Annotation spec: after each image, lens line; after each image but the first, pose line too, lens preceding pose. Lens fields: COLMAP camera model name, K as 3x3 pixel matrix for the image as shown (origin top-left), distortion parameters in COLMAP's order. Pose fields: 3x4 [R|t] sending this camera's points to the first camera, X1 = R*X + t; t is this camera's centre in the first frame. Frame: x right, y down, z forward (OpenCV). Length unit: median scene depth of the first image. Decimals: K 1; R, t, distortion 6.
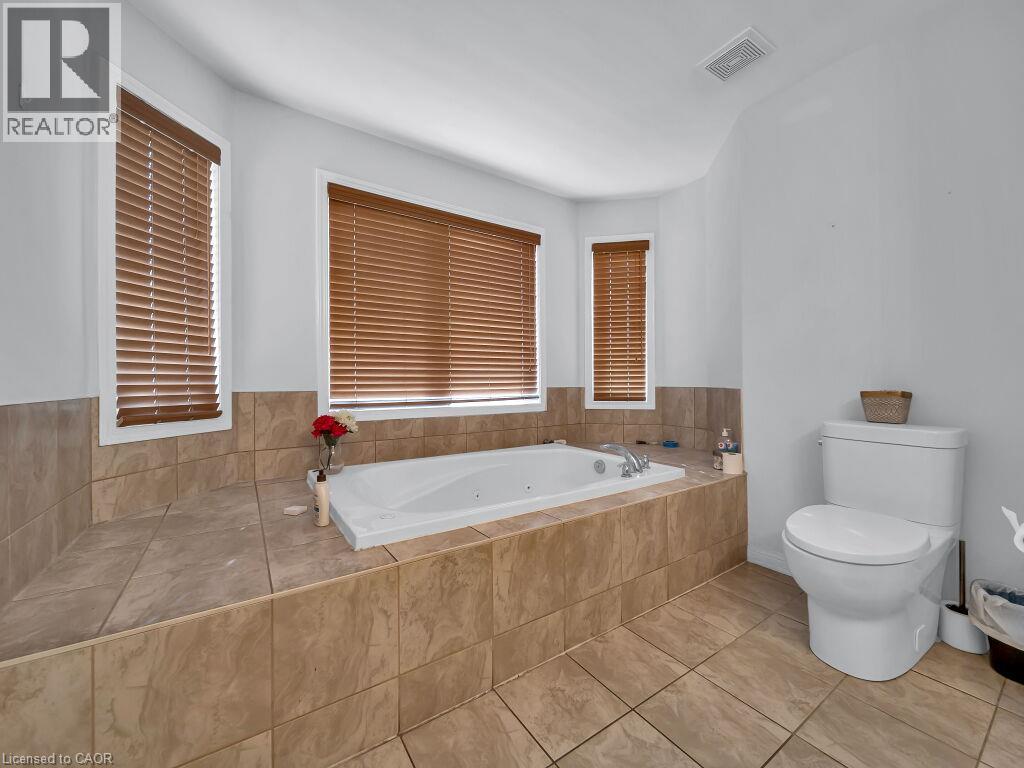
lens RADIAL K [[409.9, 0, 513.4], [0, 409.9, 380.2], [0, 0, 1]] dist [0.000594, -0.001097]
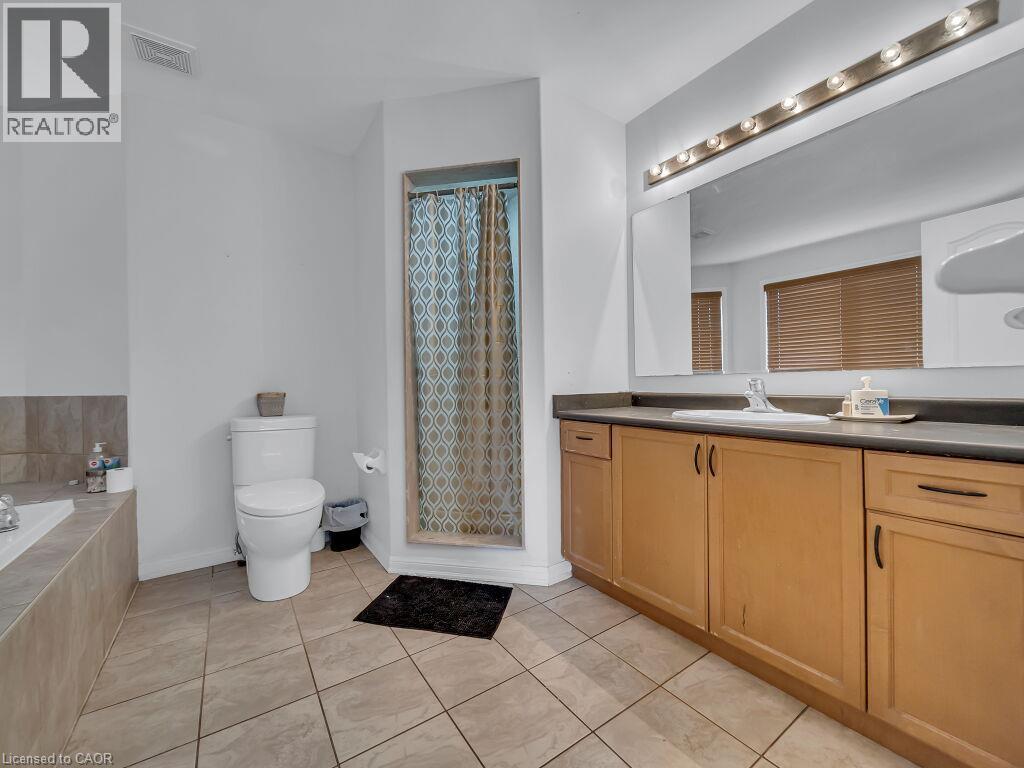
lens RADIAL K [[409.9, 0, 512.3], [0, 409.9, 384.0], [0, 0, 1]] dist [0.000594, -0.001097]
pose [[-0.021957, 0.002273, 0.999756, -0.519896], [0.004512, 0.999987, -0.002174, 0.001409], [-0.999749, 0.004463, -0.021967, 0.241598]]
